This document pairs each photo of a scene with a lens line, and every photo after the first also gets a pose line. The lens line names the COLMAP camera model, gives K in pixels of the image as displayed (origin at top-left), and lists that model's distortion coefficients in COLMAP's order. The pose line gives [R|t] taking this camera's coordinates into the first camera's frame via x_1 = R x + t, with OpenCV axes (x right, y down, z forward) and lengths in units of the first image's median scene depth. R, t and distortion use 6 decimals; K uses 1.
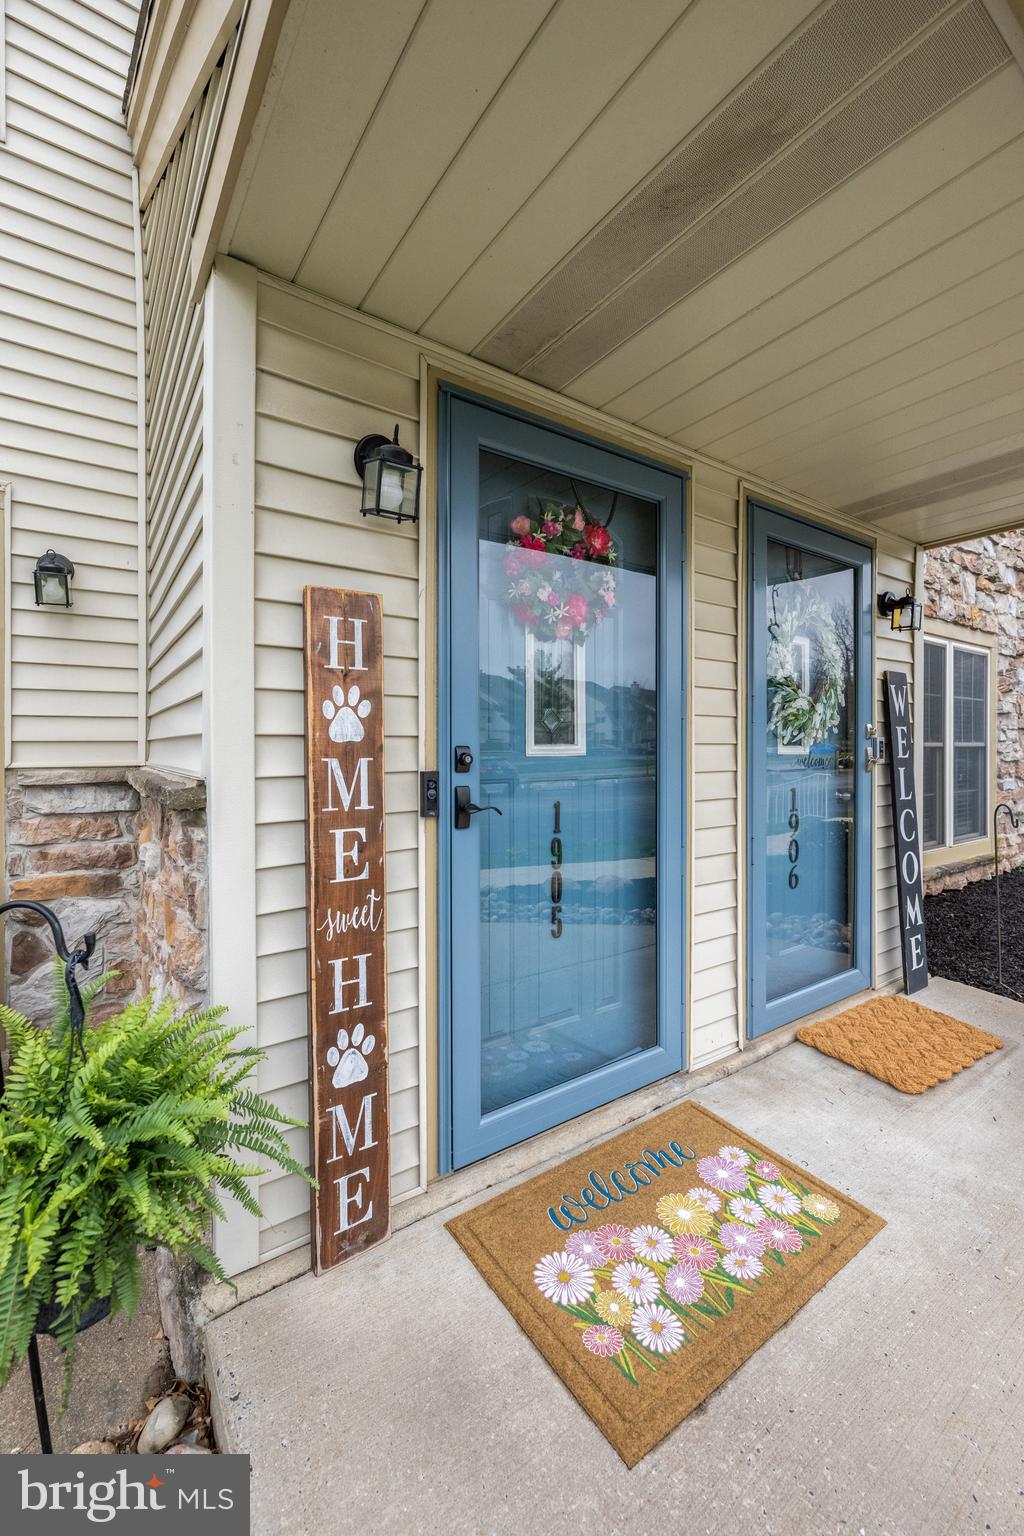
lens RADIAL K [[624.4, 0, 527.6], [0, 624.4, 747.0], [0, 0, 1]] dist [-0.002289, 0.000455]
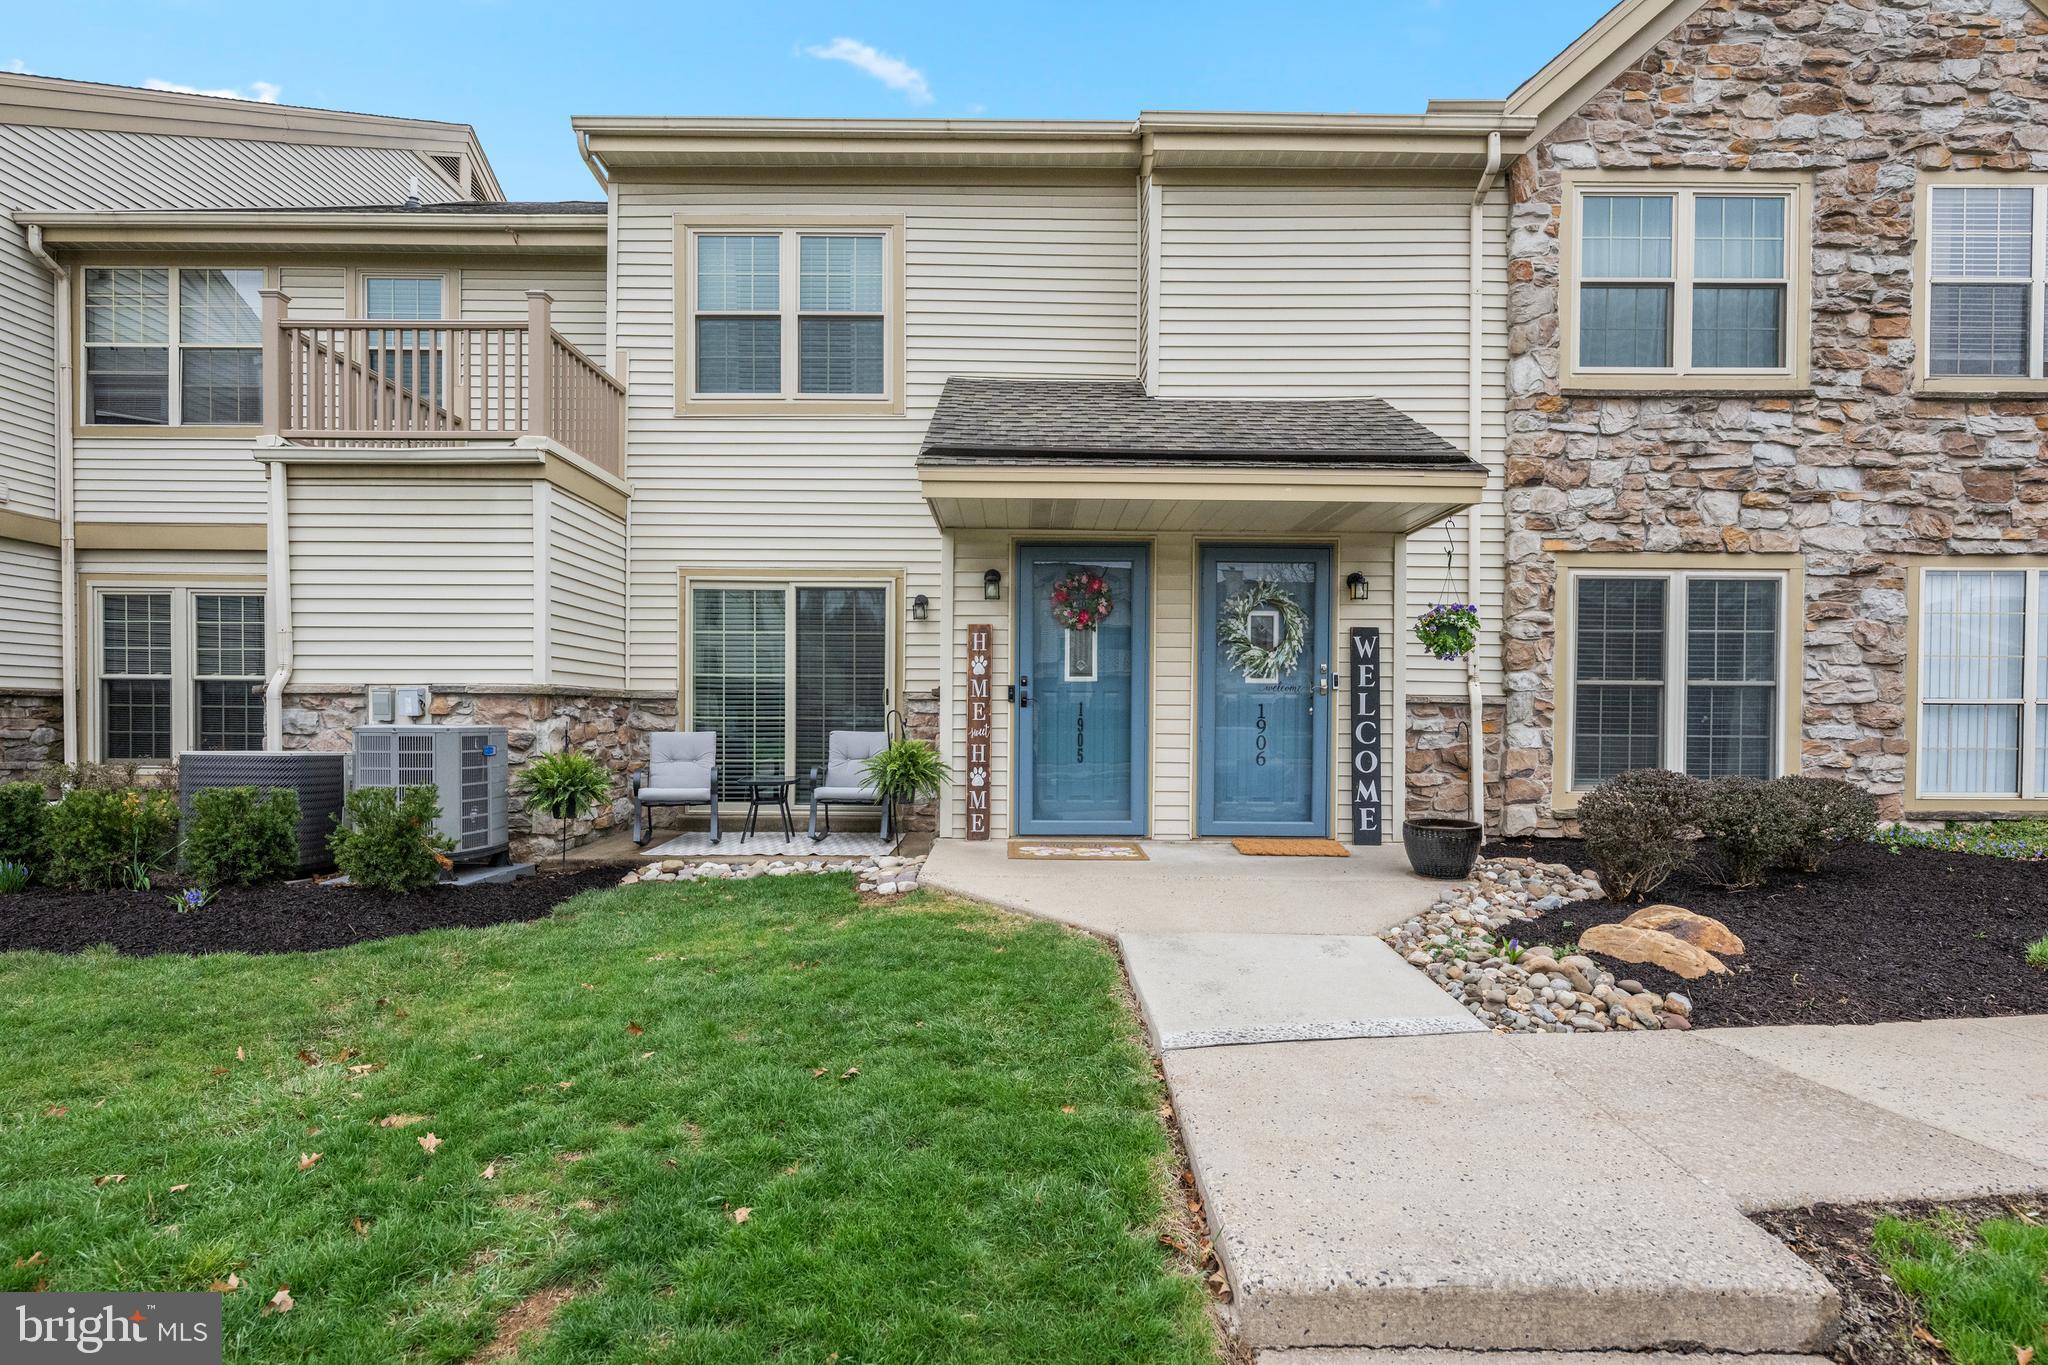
lens RADIAL K [[1109.3, 0, 980.2], [0, 1109.3, 726.3], [0, 0, 1]] dist [-0.001194, 0.000569]
pose [[0.781947, 0.013529, -0.623198, 2.825953], [-0.010927, 0.999908, 0.007997, 0.184784], [0.623250, 0.000557, 0.782023, -2.950851]]
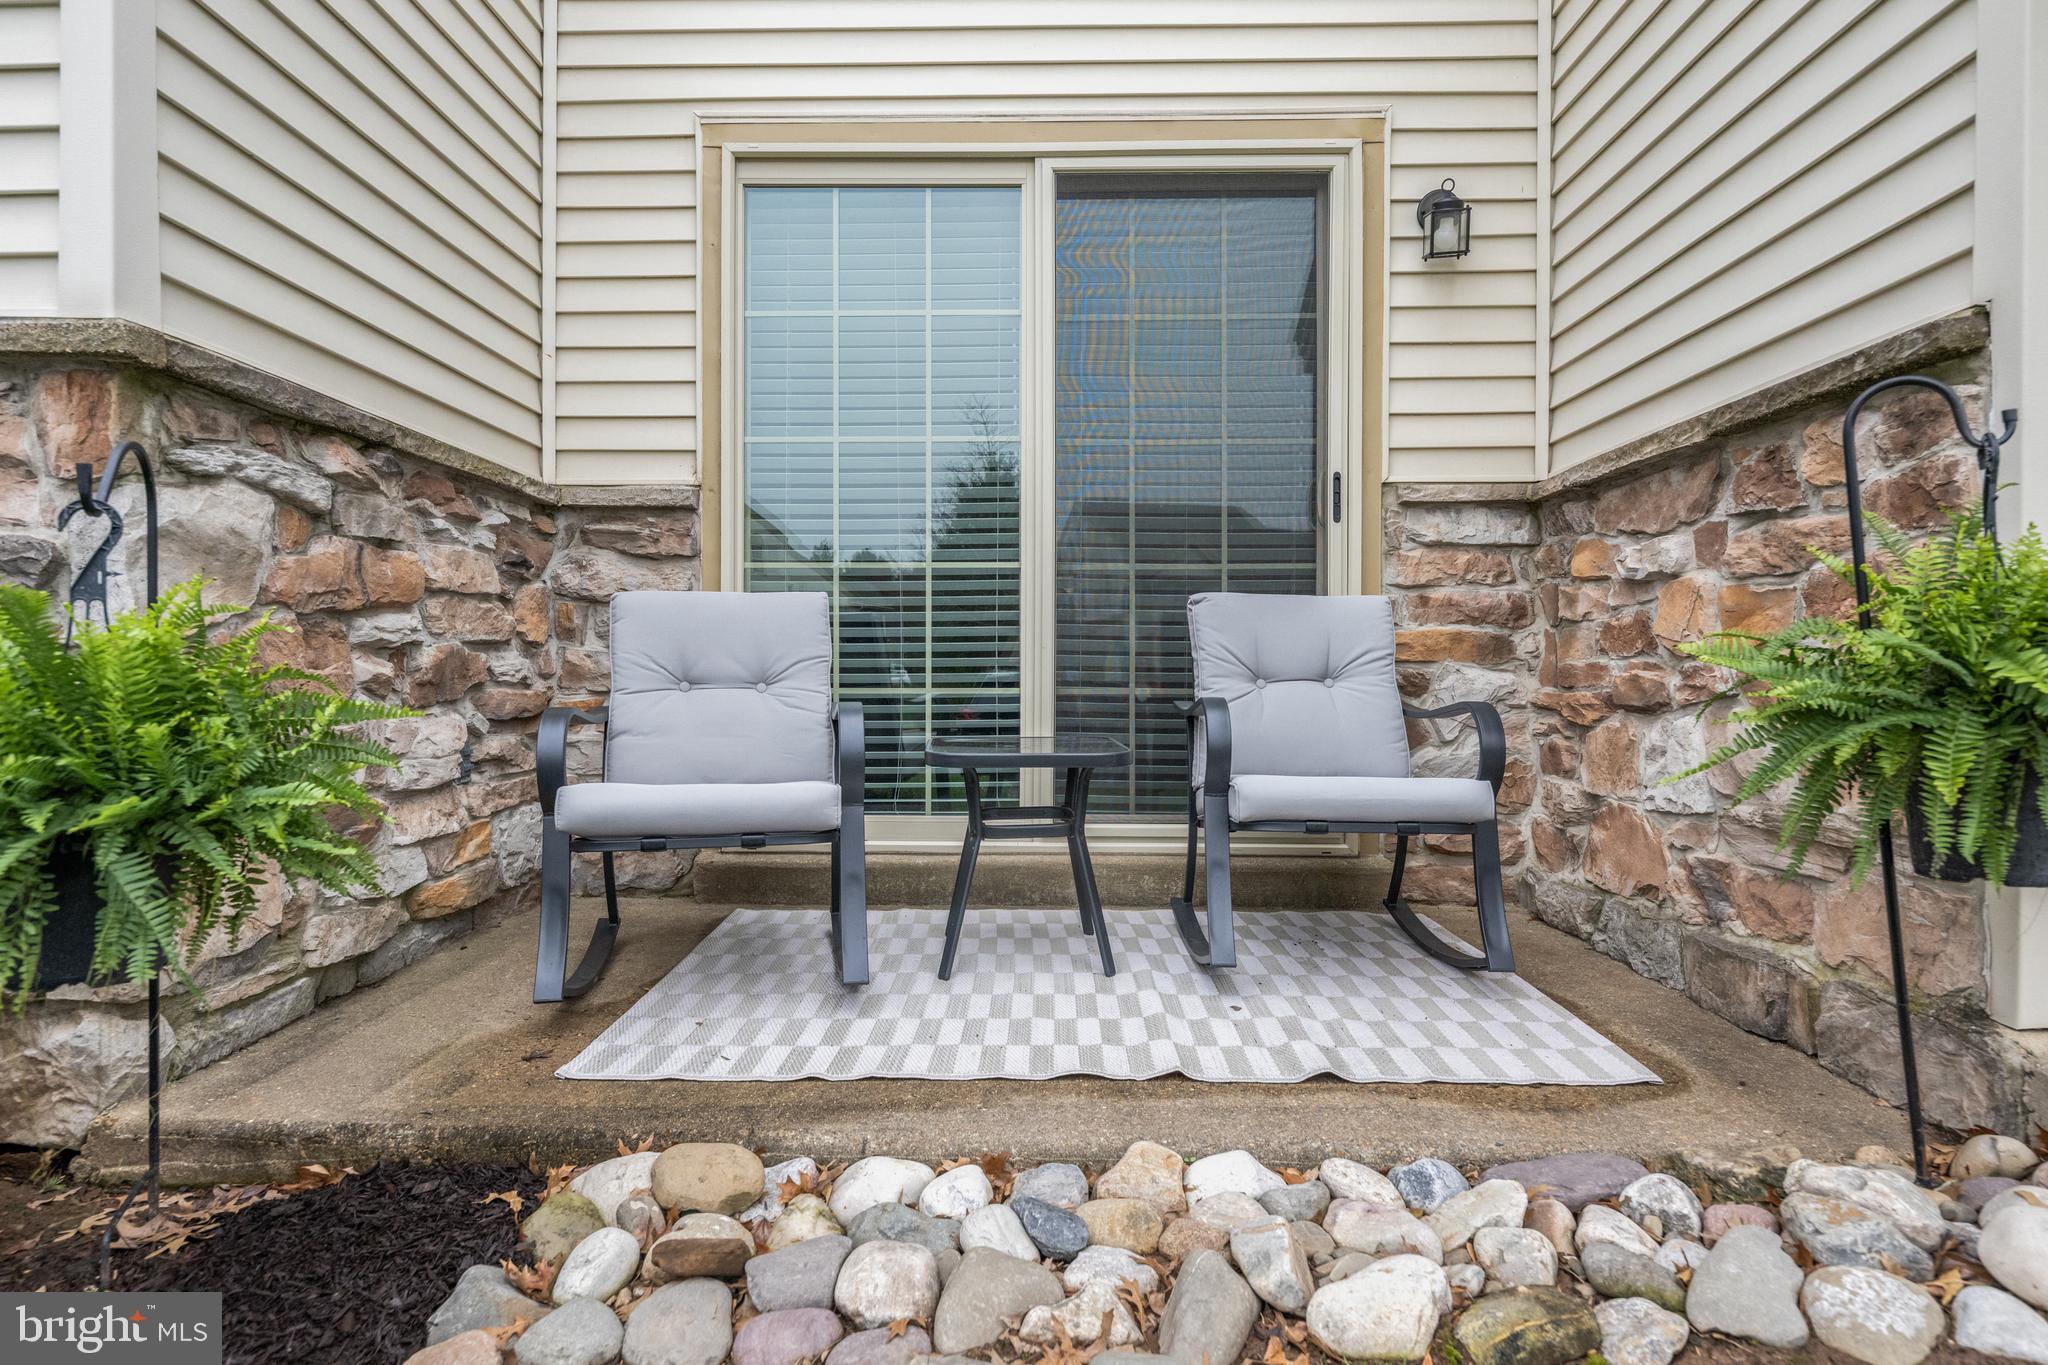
lens RADIAL K [[1136.0, 0, 1017.9], [0, 1136.0, 681.8], [0, 0, 1]] dist [-0.002982, 0.001780]
pose [[0.801258, 0.007681, -0.598269, -0.541106], [-0.008809, 0.999961, 0.001041, 0.413396], [0.598254, 0.004436, 0.801294, -0.551149]]
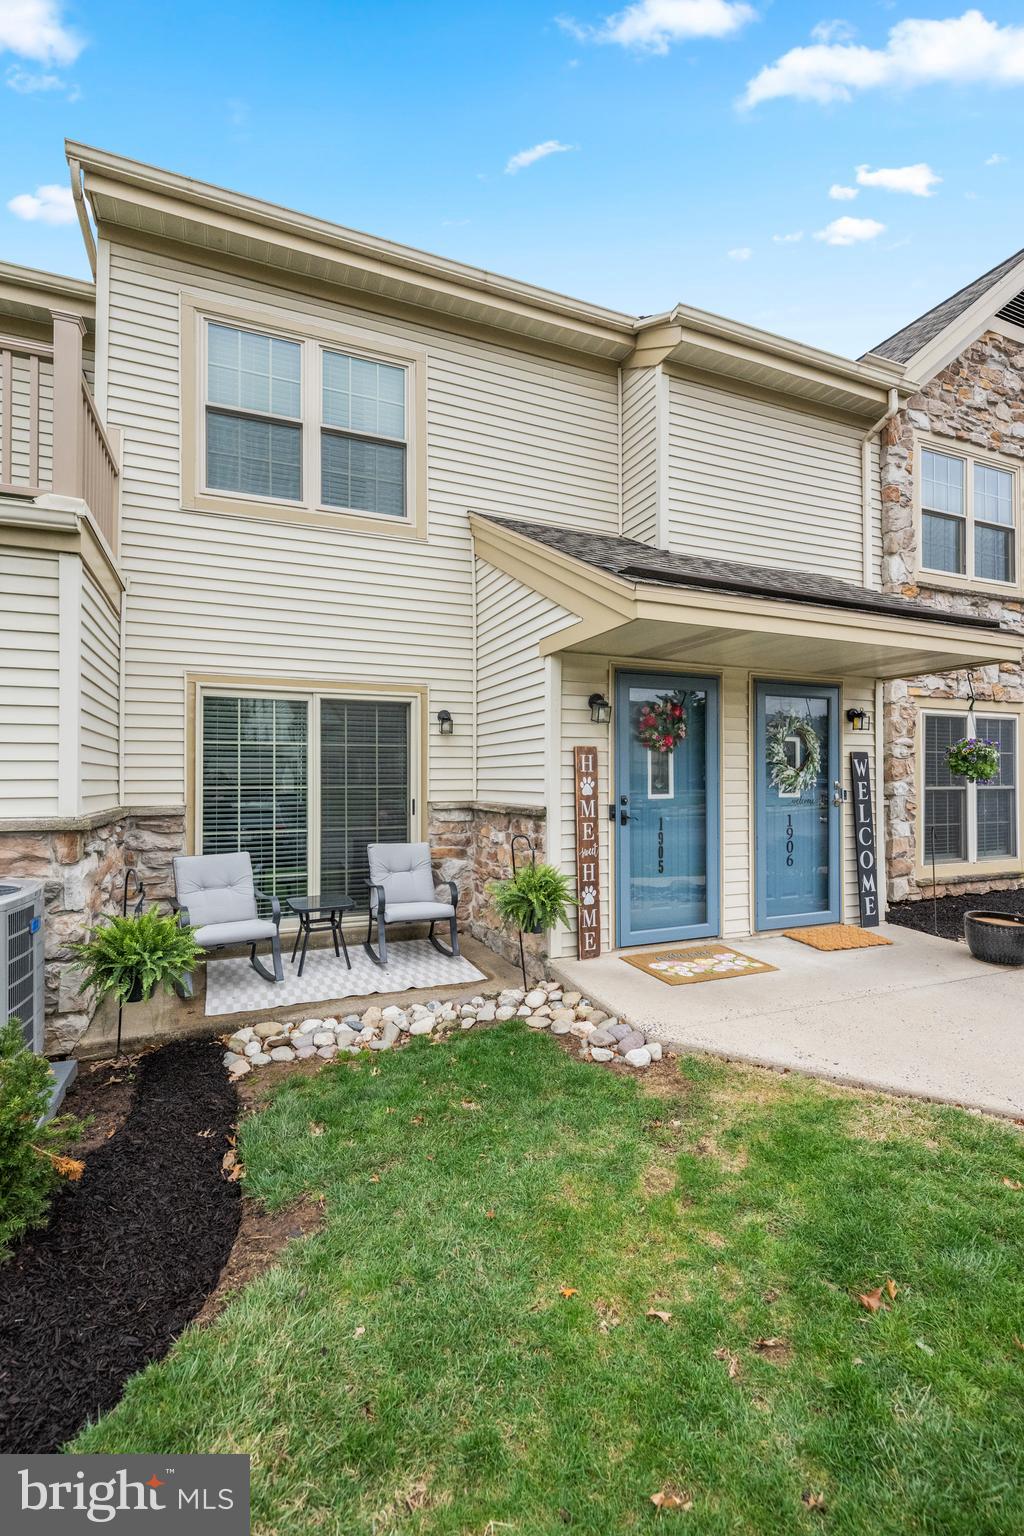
lens RADIAL K [[694.1, 0, 509.4], [0, 694.1, 764.6], [0, 0, 1]] dist [-0.000474, -0.000014]
pose [[0.973560, -0.003973, -0.228395, 0.113730], [0.000094, 0.999856, -0.016993, -0.092614], [0.228430, 0.016523, 0.973420, -2.259295]]
